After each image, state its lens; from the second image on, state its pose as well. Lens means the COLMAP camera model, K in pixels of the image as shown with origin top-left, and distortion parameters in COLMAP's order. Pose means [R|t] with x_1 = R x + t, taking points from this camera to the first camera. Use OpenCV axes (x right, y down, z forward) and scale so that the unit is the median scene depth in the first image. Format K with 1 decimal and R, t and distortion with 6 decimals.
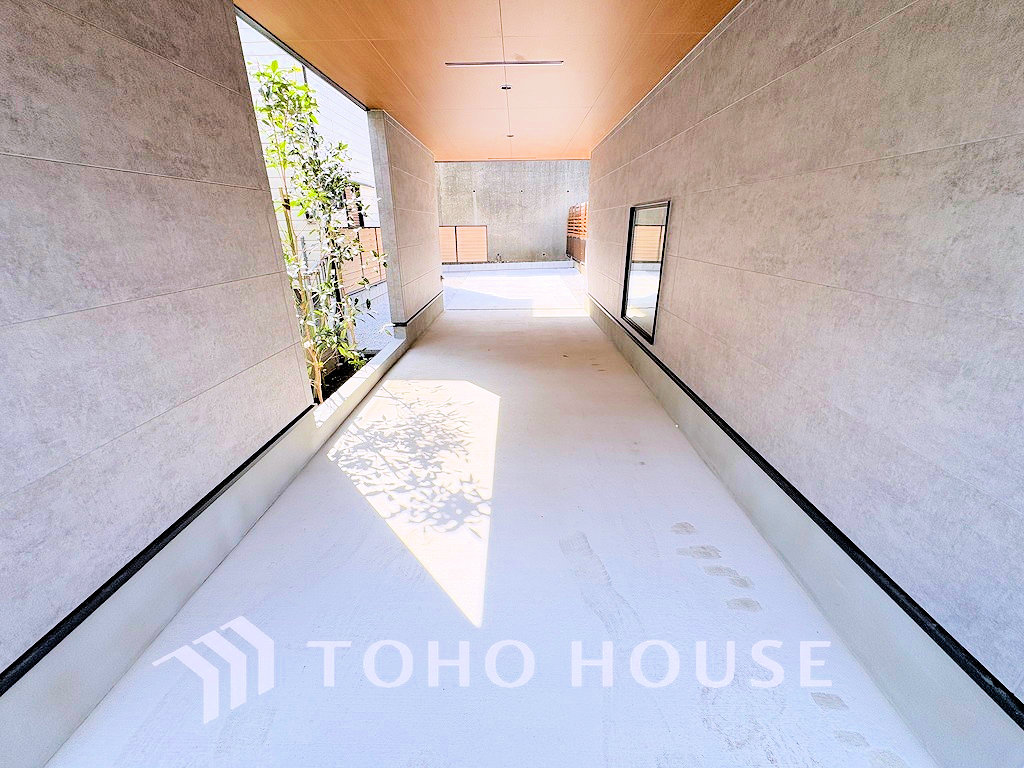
lens RADIAL K [[407.4, 0, 512.0], [0, 407.4, 384.0], [0, 0, 1]] dist [0.002323, 0.000266]
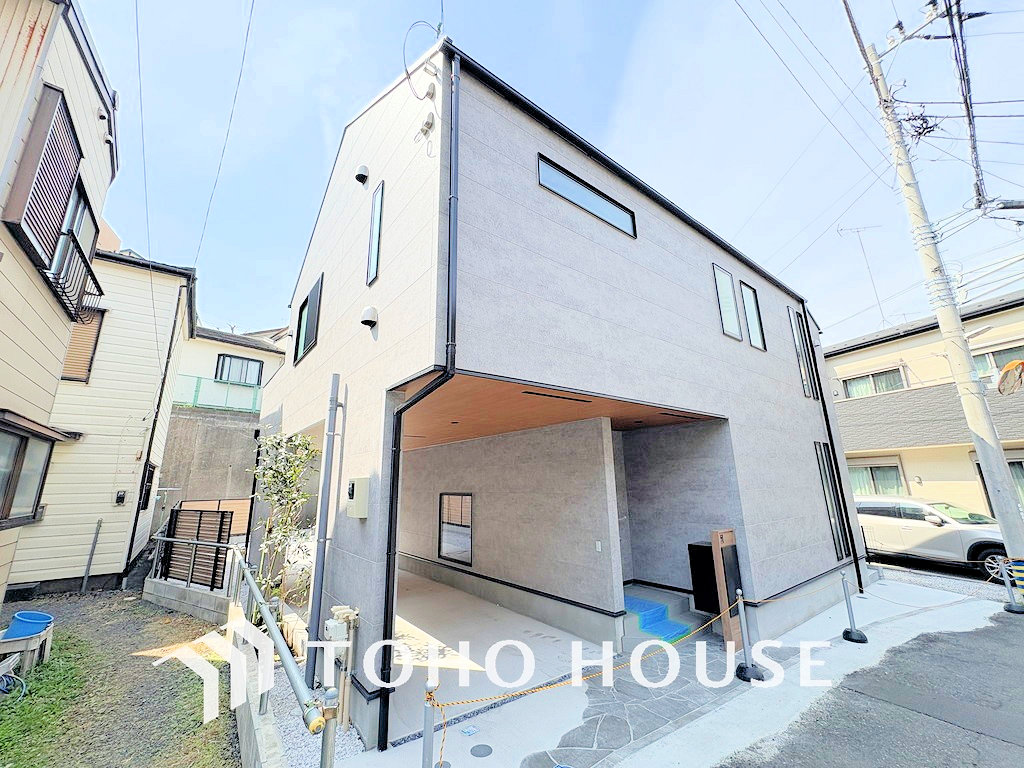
lens RADIAL K [[407.4, 0, 512.0], [0, 407.4, 384.0], [0, 0, 1]] dist [0.002323, 0.000266]
pose [[0.783428, 0.149566, 0.603217, -1.126446], [0.230896, 0.831089, -0.505942, 0.286306], [-0.576999, 0.535650, 0.616564, -1.041050]]
